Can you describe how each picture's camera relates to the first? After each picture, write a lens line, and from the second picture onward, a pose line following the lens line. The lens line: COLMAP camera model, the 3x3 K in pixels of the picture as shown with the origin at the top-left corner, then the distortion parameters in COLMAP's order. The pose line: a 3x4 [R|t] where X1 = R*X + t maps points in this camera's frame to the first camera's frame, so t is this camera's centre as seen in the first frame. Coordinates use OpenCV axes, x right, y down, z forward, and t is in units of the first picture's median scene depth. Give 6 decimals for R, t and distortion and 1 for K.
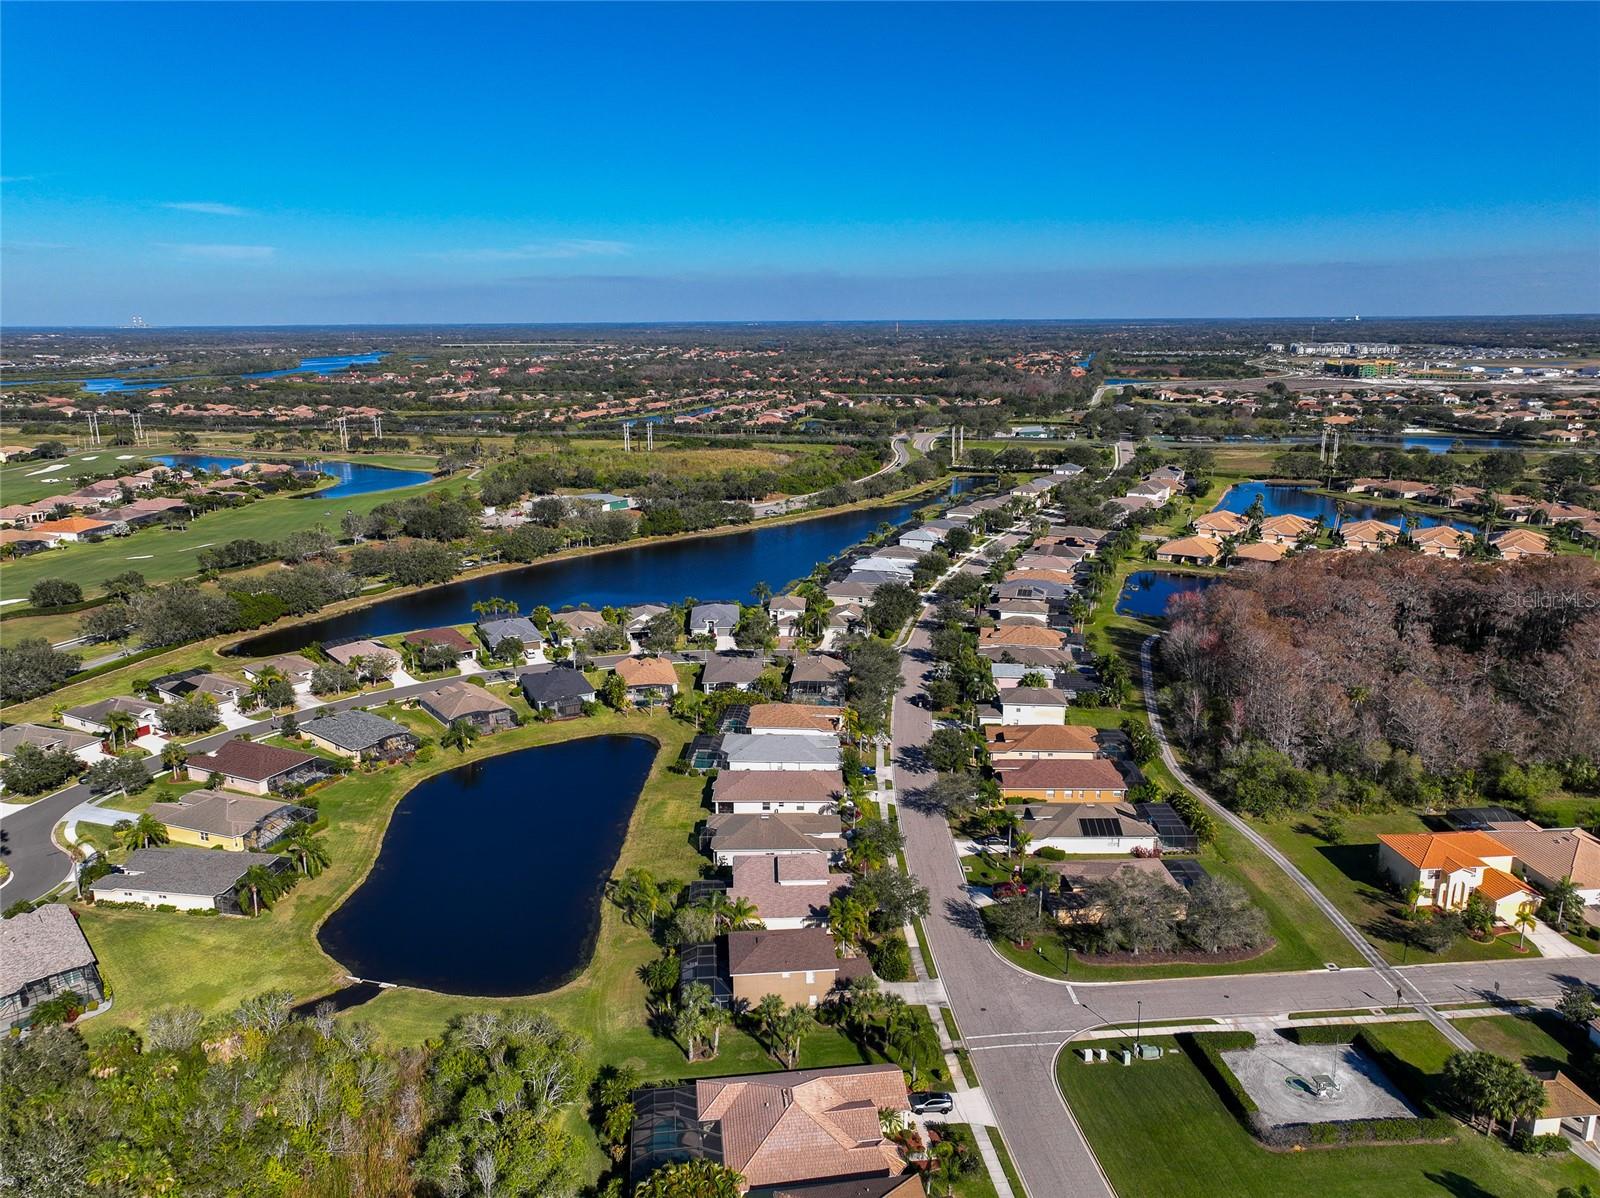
lens RADIAL K [[1120.6, 0, 800.0], [0, 1120.6, 599.0], [0, 0, 1]] dist [-0.005730, 0.015134]
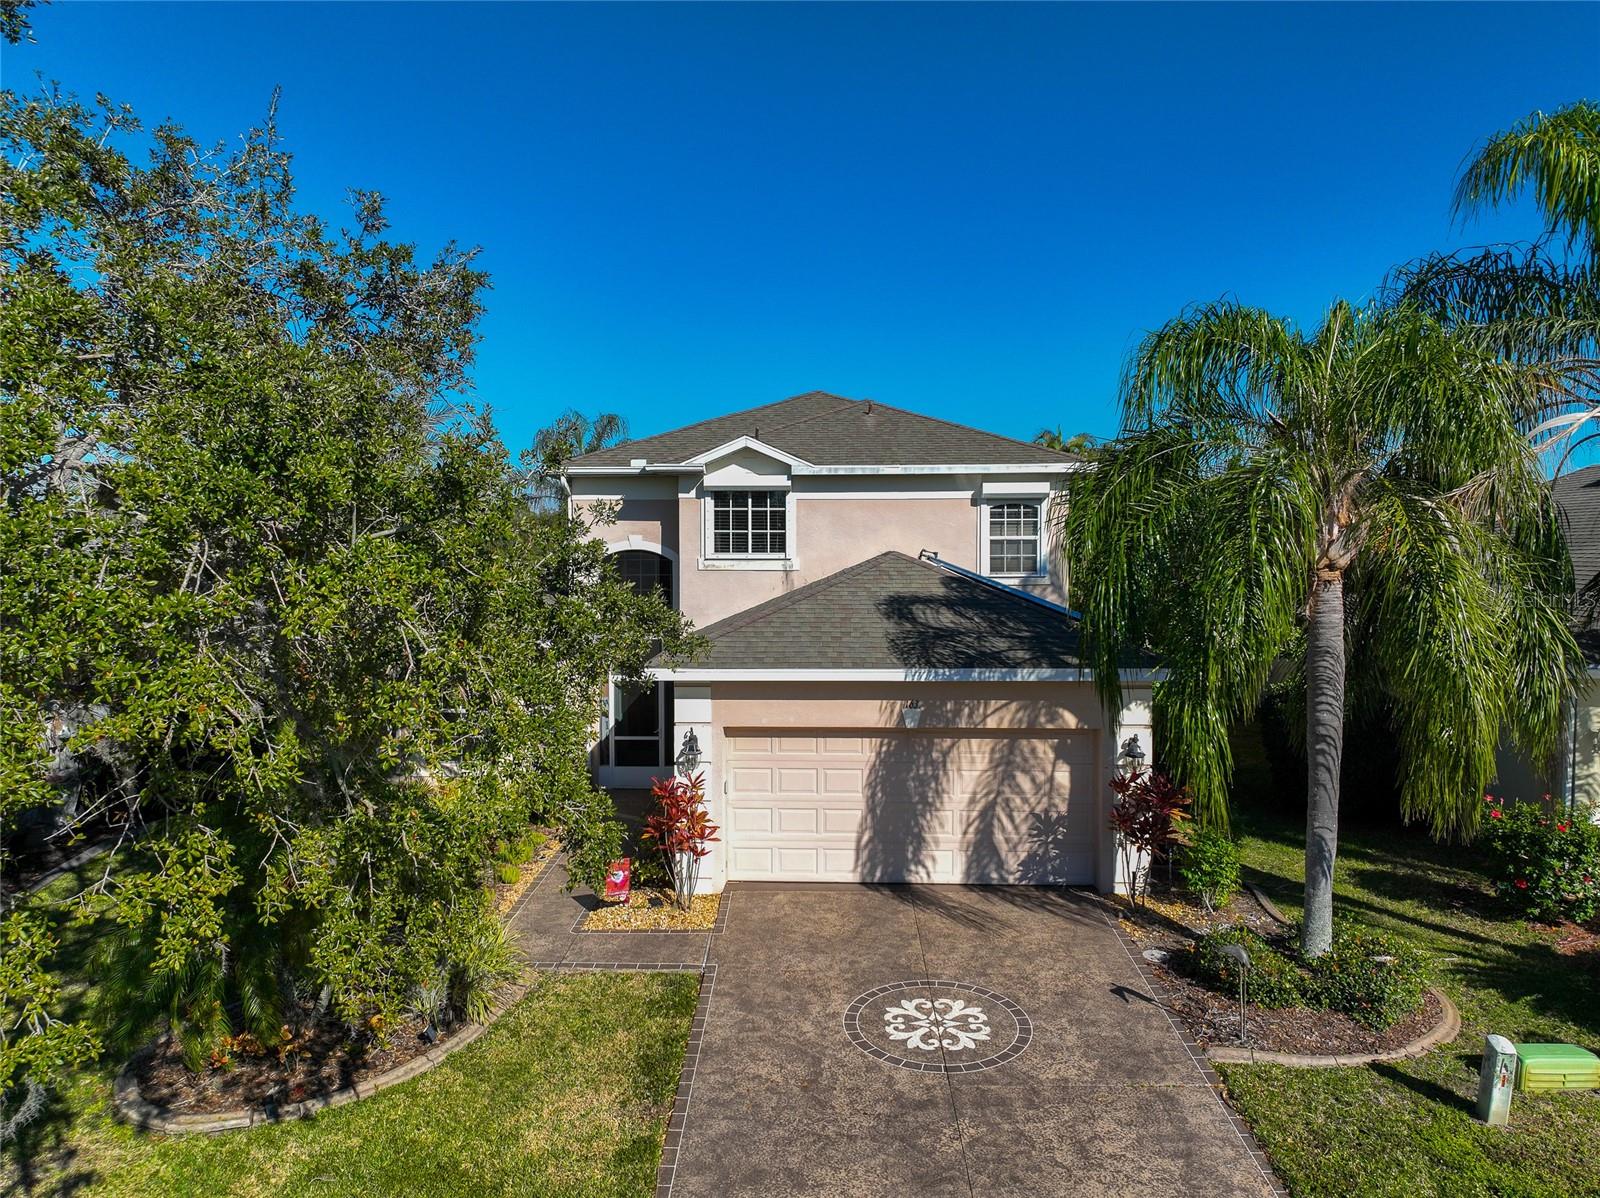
lens RADIAL K [[1126.9, 0, 800.0], [0, 1126.9, 599.0], [0, 0, 1]] dist [0.001429, 0.000685]
pose [[0.999740, 0.004648, 0.022333, -0.012661], [-0.000137, 0.980226, -0.197884, 0.026118], [-0.022812, 0.197829, 0.979971, 0.818019]]
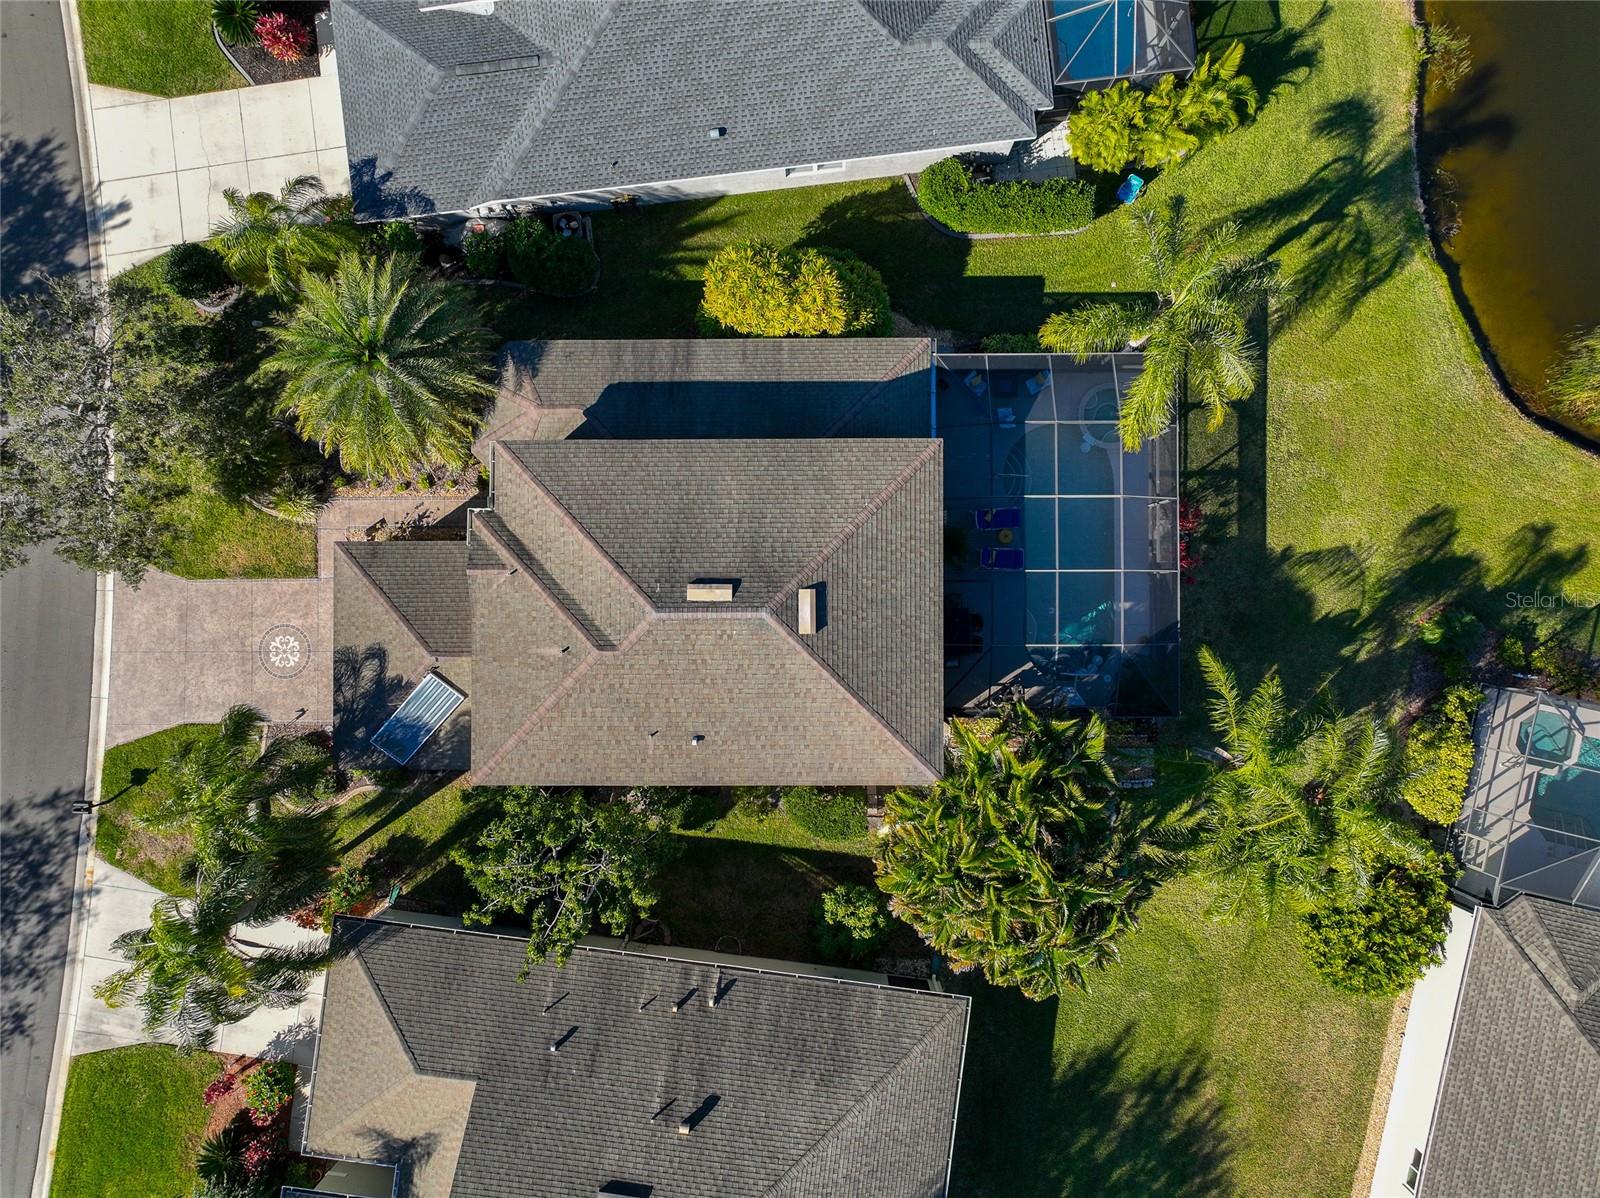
lens RADIAL K [[1120.6, 0, 800.0], [0, 1120.6, 599.0], [0, 0, 1]] dist [-0.005730, 0.015134]
pose [[0.048991, 0.998798, 0.001548, -0.010732], [-0.238119, 0.010175, 0.971183, -0.086137], [0.970000, -0.047948, 0.238331, 0.875364]]
